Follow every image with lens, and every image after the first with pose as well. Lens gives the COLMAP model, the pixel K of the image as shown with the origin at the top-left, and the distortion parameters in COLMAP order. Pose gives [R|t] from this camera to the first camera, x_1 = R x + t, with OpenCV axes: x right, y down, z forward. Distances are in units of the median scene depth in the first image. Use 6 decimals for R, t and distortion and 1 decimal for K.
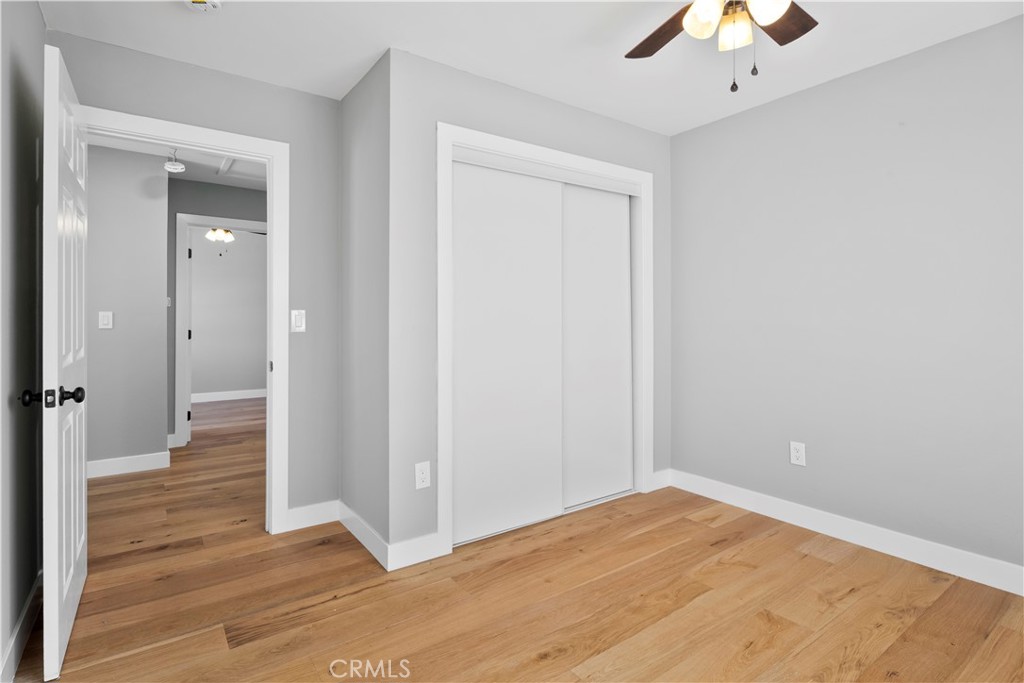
lens RADIAL K [[505.7, 0, 511.1], [0, 505.7, 322.2], [0, 0, 1]] dist [-0.000853, -0.000544]
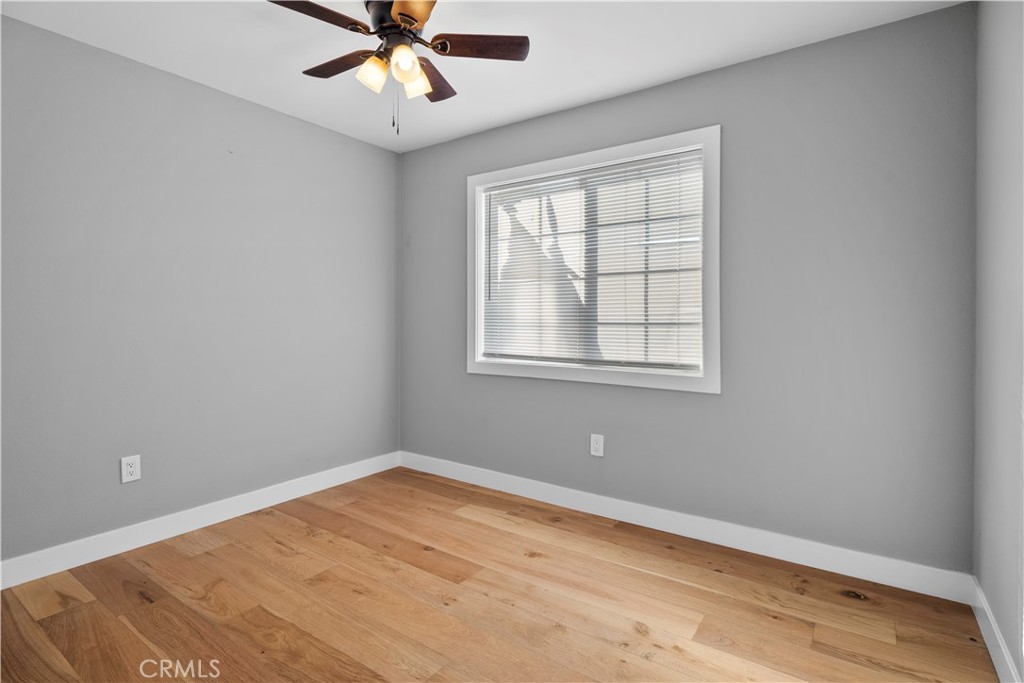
lens RADIAL K [[505.7, 0, 511.1], [0, 505.7, 322.2], [0, 0, 1]] dist [-0.000853, -0.000544]
pose [[-0.330910, -0.006636, 0.943639, -0.610435], [-0.003322, 0.999977, 0.005867, -0.002396], [-0.943657, -0.001194, -0.330924, 0.841698]]
